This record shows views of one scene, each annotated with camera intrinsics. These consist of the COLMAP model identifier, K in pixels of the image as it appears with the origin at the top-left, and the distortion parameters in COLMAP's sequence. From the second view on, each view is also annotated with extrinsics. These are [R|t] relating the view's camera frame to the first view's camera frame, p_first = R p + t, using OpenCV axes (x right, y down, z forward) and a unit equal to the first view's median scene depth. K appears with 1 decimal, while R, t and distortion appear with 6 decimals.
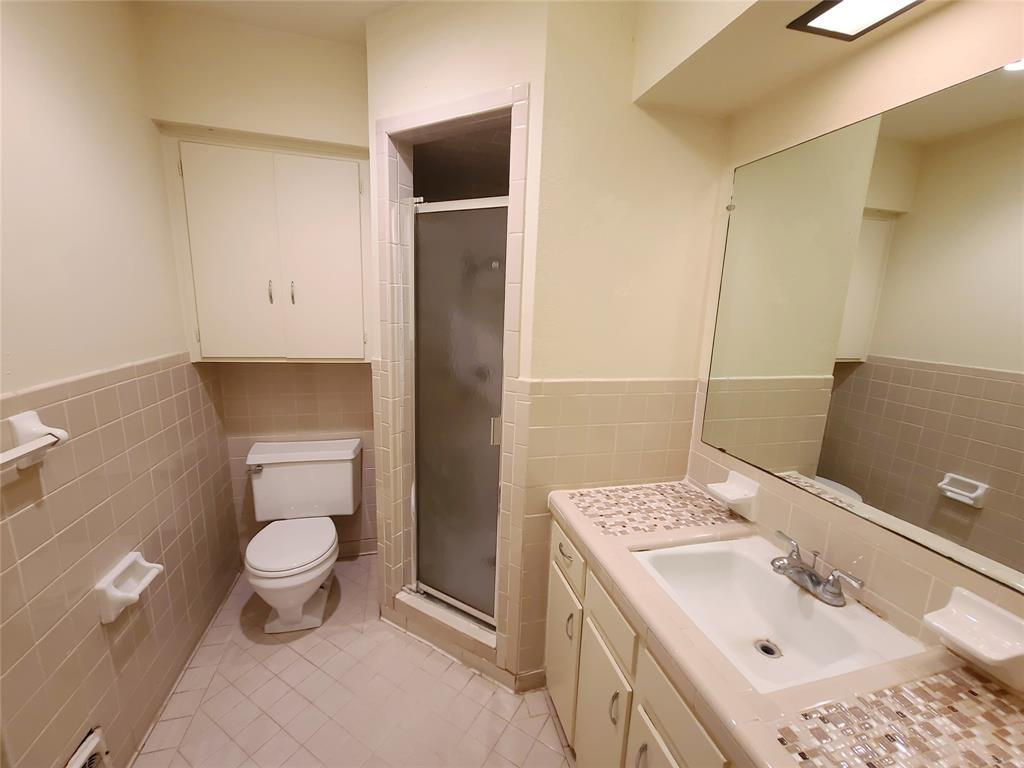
lens RADIAL K [[419.0, 0, 512.7], [0, 419.0, 380.2], [0, 0, 1]] dist [-0.000098, 0.000991]
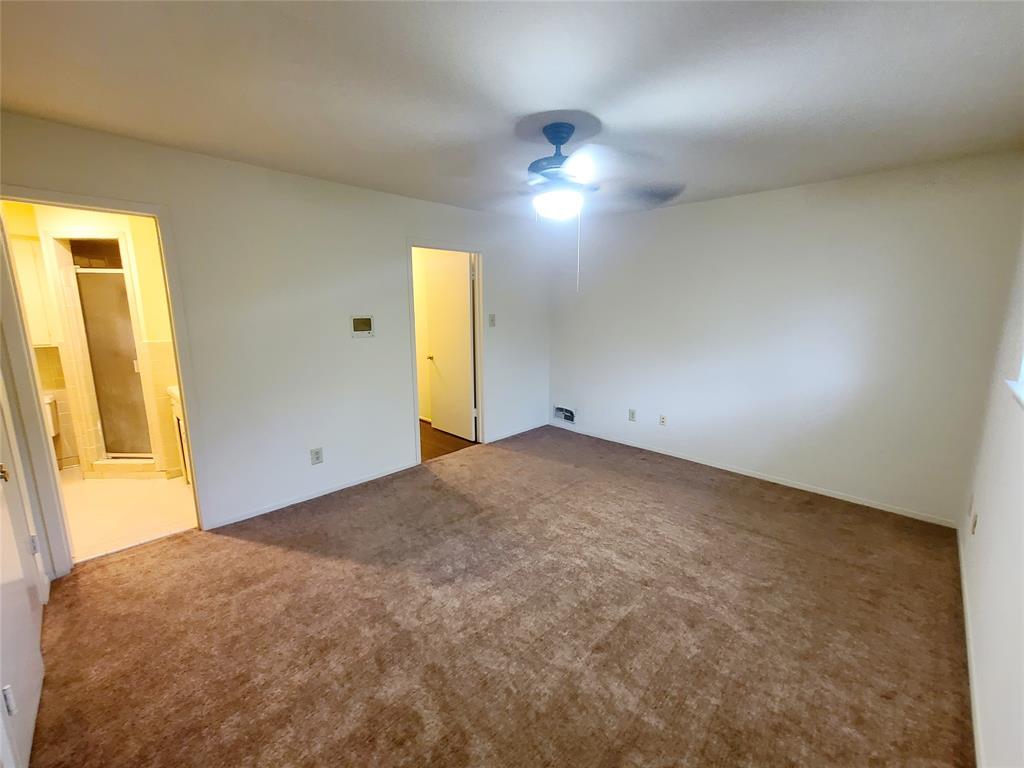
lens RADIAL K [[419.0, 0, 509.1], [0, 419.0, 383.8], [0, 0, 1]] dist [-0.000098, 0.000991]
pose [[0.867746, -0.134602, 0.478433, 0.536693], [0.152263, 0.988338, 0.001896, 0.451747], [-0.473109, 0.071202, 0.878122, -1.724995]]
